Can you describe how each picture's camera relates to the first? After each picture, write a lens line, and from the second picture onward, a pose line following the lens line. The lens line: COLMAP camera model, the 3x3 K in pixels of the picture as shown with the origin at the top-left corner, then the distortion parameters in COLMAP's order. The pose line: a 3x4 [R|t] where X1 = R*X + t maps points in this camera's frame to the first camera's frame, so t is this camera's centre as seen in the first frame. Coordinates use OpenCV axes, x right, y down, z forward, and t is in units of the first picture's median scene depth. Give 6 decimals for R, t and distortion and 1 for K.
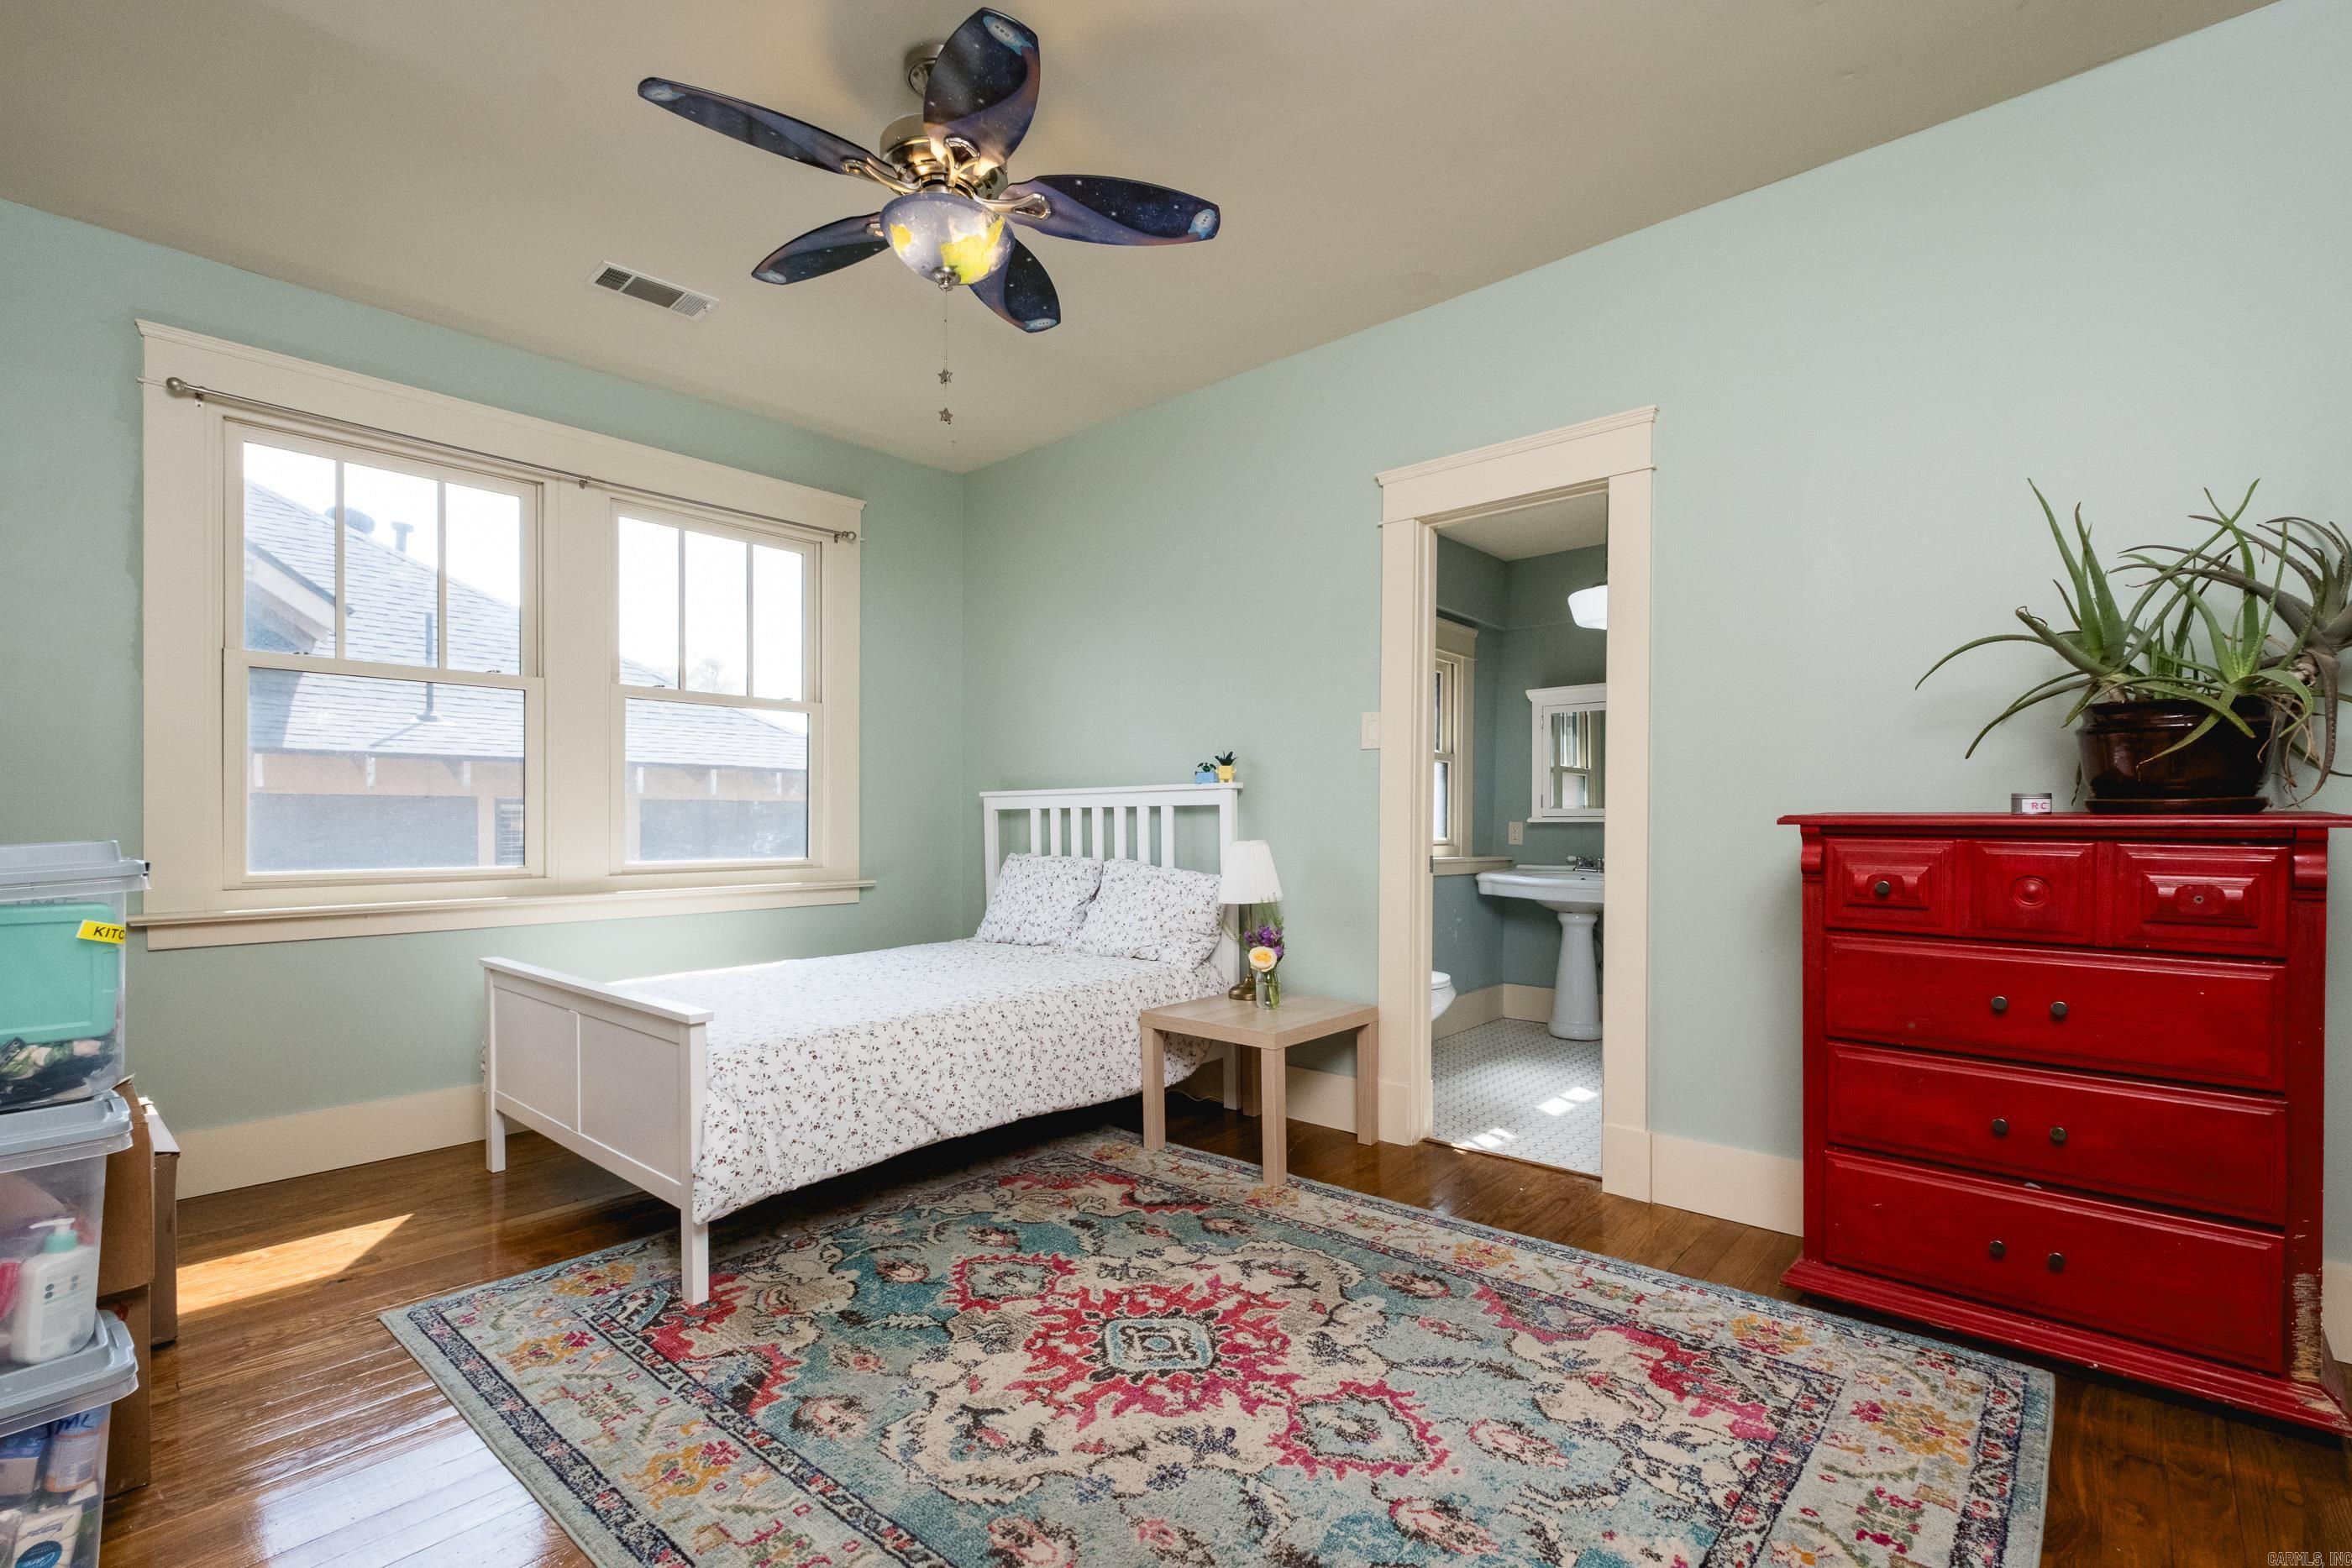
lens RADIAL K [[1062.9, 0, 1233.8], [0, 1062.9, 810.7], [0, 0, 1]] dist [0.003649, 0.000026]
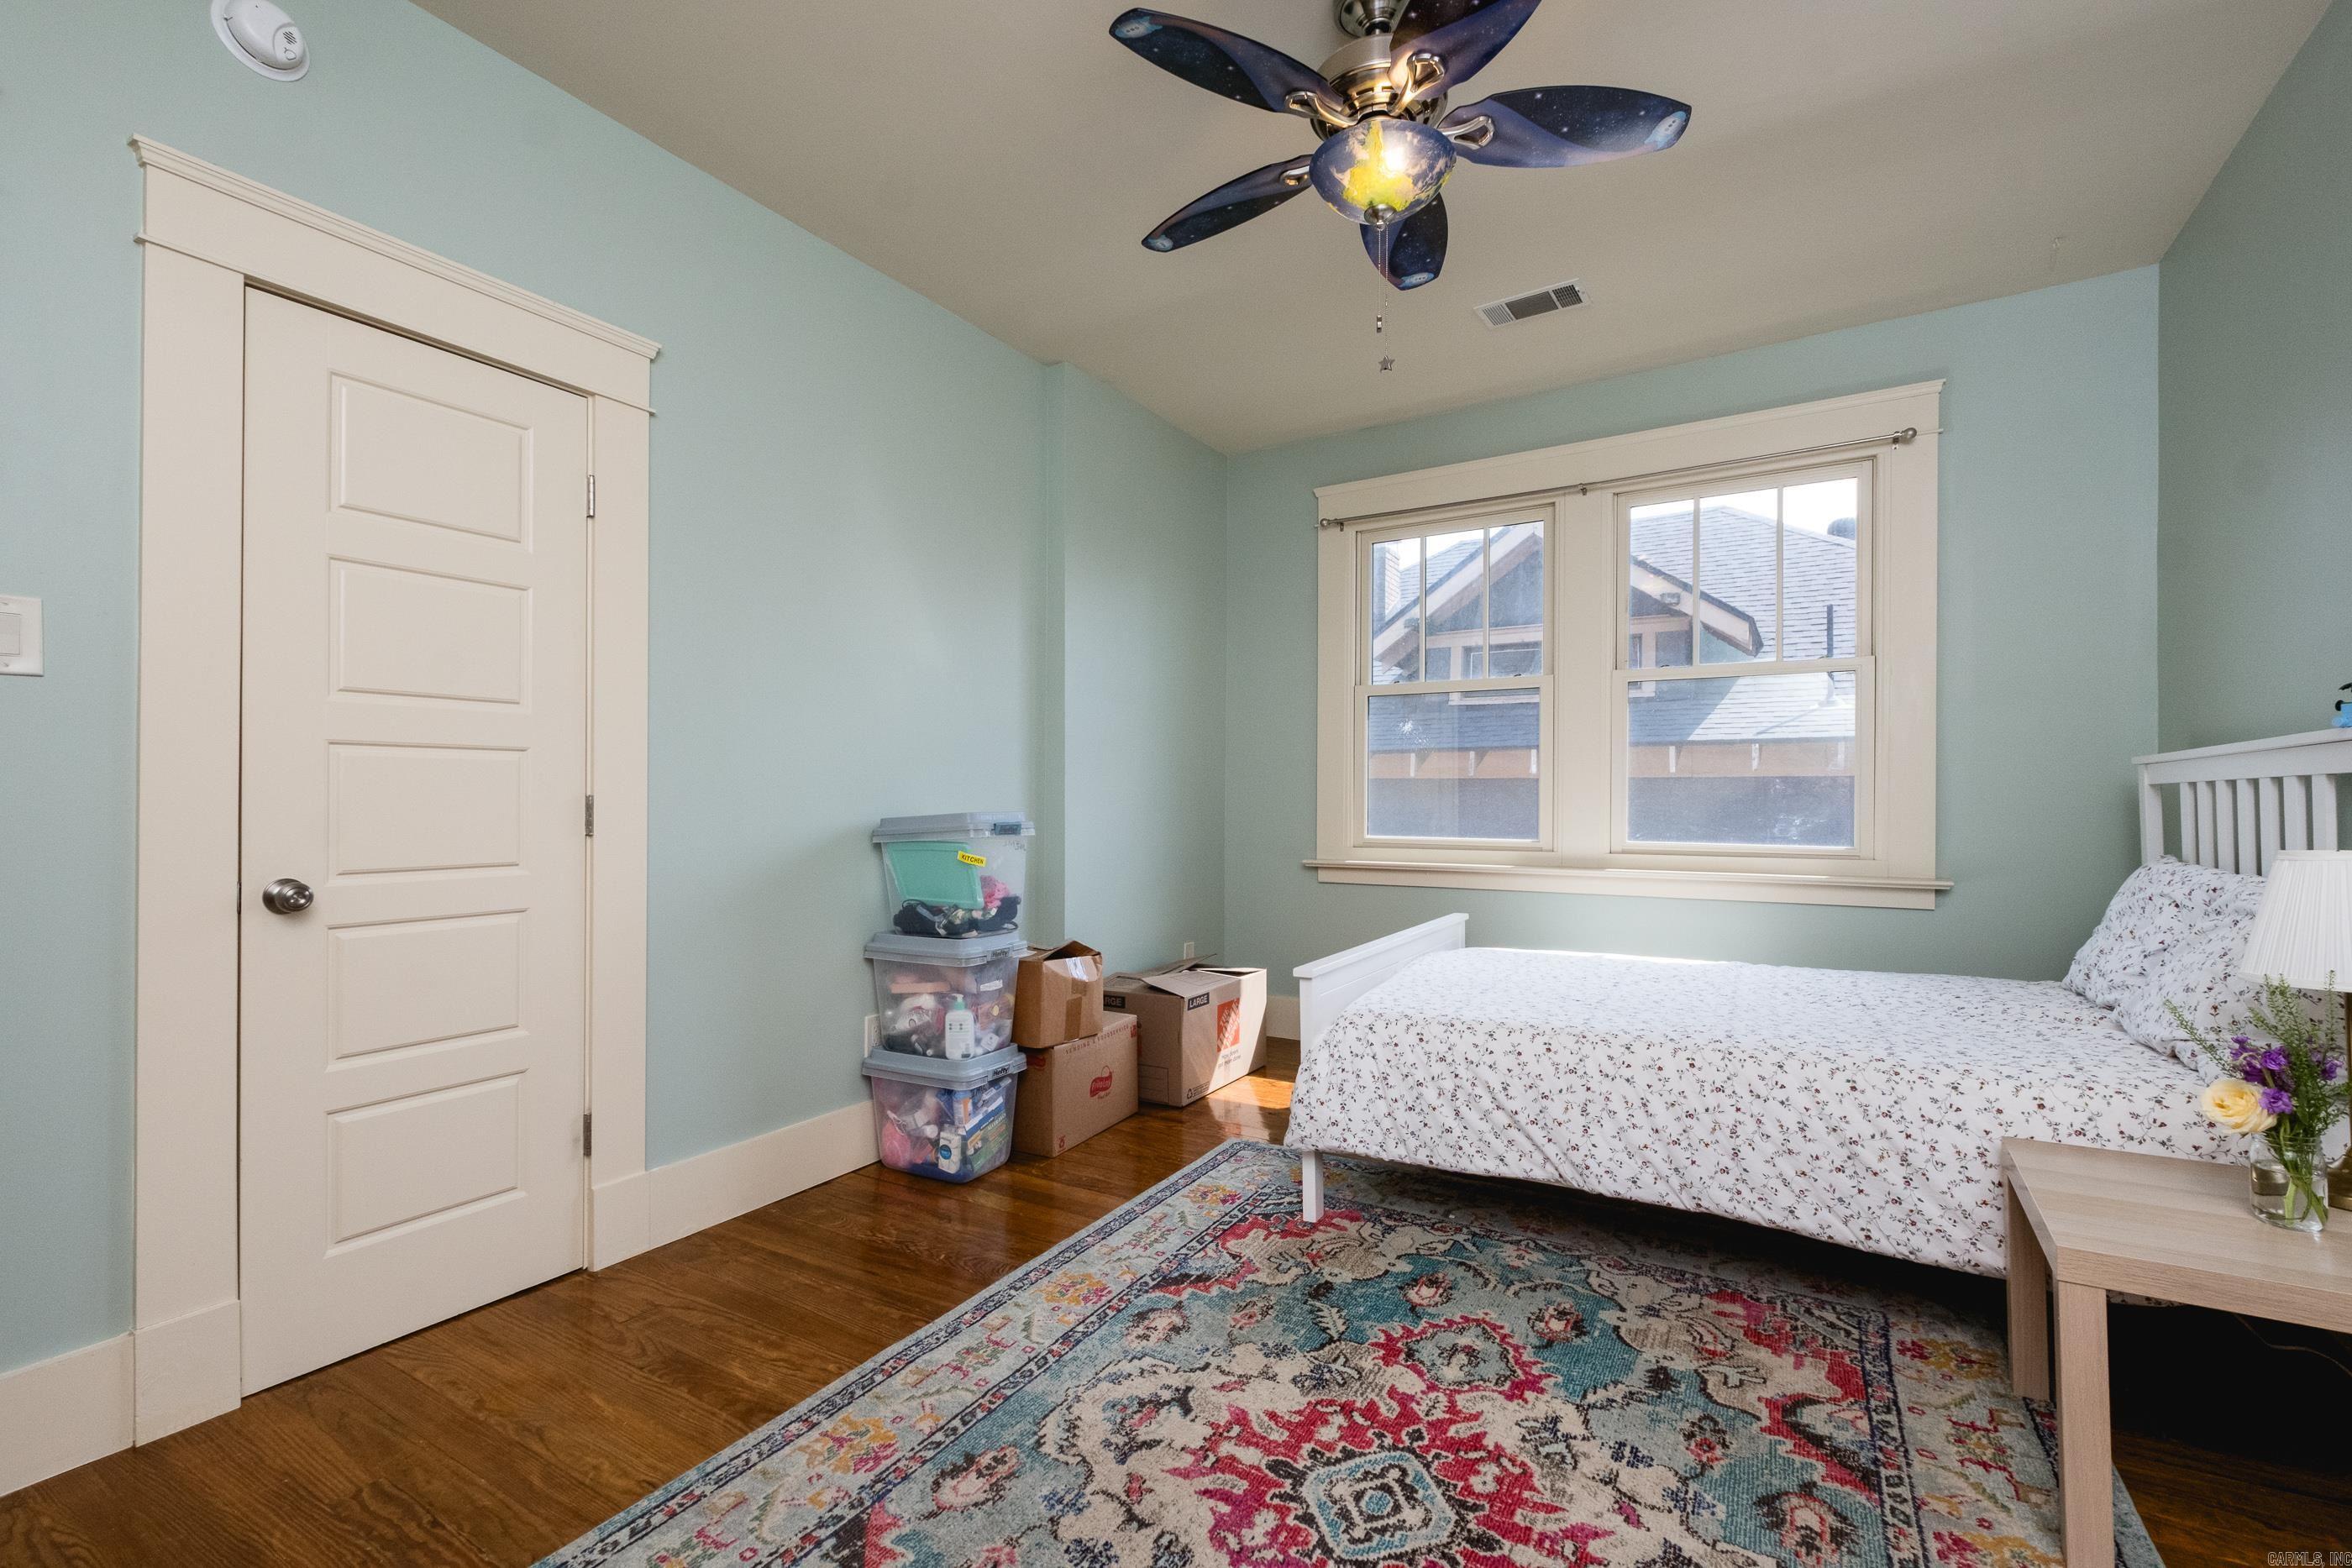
lens RADIAL K [[1030.1, 0, 1174.4], [0, 1030.1, 780.4], [0, 0, 1]] dist [0.005637, -0.005217]
pose [[0.140030, -0.016049, -0.990017, 0.593852], [0.008681, 0.999850, -0.014981, 0.000851], [0.990109, -0.006496, 0.140149, 0.707883]]
